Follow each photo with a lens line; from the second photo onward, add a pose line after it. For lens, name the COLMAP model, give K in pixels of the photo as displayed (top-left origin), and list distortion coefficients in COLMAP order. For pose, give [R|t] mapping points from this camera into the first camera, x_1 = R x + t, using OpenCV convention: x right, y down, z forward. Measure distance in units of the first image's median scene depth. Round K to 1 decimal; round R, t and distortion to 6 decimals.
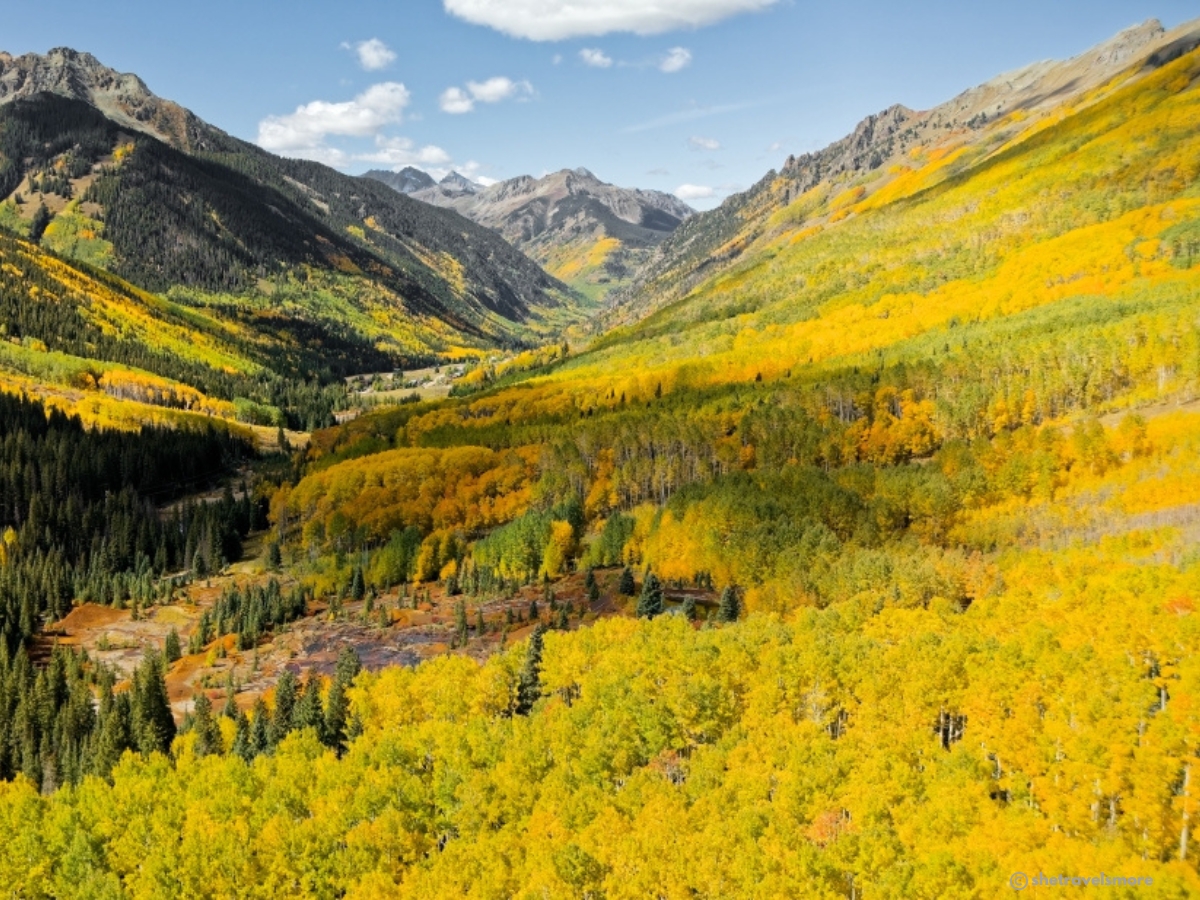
lens RADIAL K [[764.6, 0, 600.0], [0, 764.6, 450.0], [0, 0, 1]] dist [-0.004190, -0.000933]
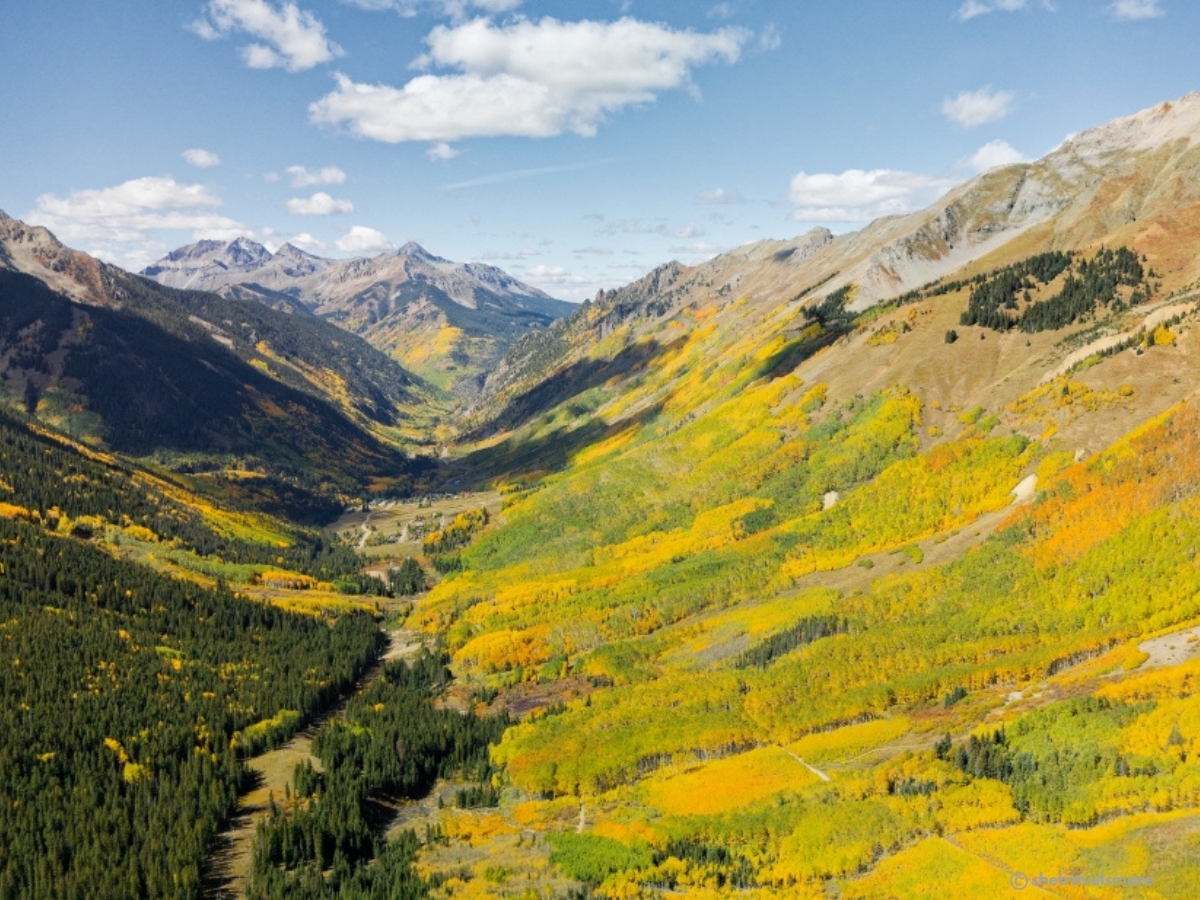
lens RADIAL K [[748.5, 0, 600.0], [0, 748.5, 450.0], [0, 0, 1]] dist [-0.039408, 0.001225]
pose [[0.972057, -0.050186, 0.229318, -0.060181], [0.057616, 0.998005, -0.025816, -0.076087], [-0.227565, 0.038307, 0.973009, -0.240407]]
